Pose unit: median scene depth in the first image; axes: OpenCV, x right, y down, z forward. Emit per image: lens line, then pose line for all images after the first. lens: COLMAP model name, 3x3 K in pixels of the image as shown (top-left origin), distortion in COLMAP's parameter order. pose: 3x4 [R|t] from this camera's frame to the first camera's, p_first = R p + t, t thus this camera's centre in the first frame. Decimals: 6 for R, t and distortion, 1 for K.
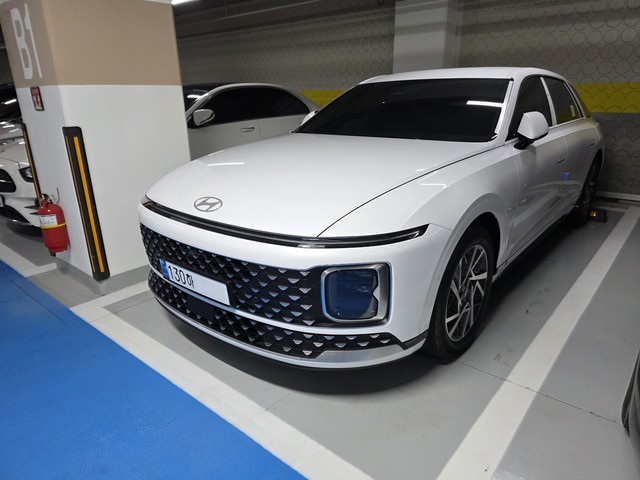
lens RADIAL K [[449.2, 0, 320.0], [0, 449.2, 240.0], [0, 0, 1]] dist [0.023371, 0.001519]
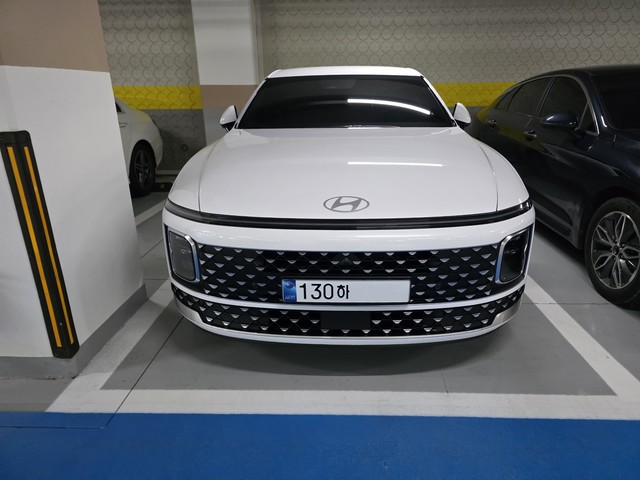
lens RADIAL K [[433.1, 0, 320.0], [0, 433.1, 240.0], [0, 0, 1]] dist [0.118940, -0.093932]
pose [[0.778771, -0.196599, 0.595705, -0.771253], [0.195971, 0.978340, 0.066684, -0.072379], [-0.595912, 0.064810, 0.800430, 0.318496]]
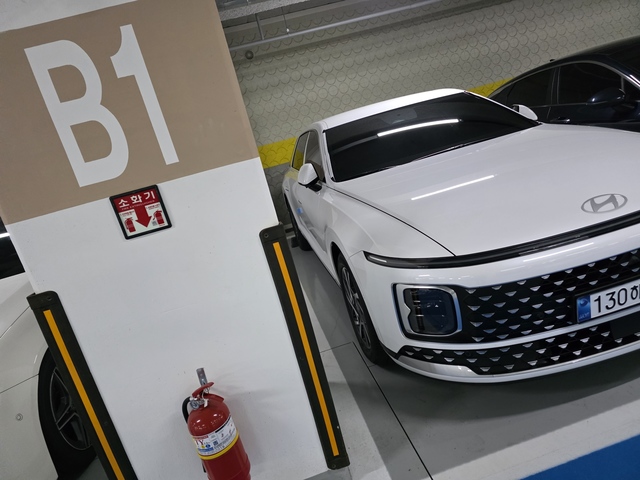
lens RADIAL K [[433.1, 0, 320.0], [0, 433.1, 240.0], [0, 0, 1]] dist [0.118940, -0.093932]
pose [[0.602099, -0.334743, 0.724861, -1.147434], [0.465537, 0.884757, 0.021889, -0.271934], [-0.648654, 0.324270, 0.688547, 0.735966]]
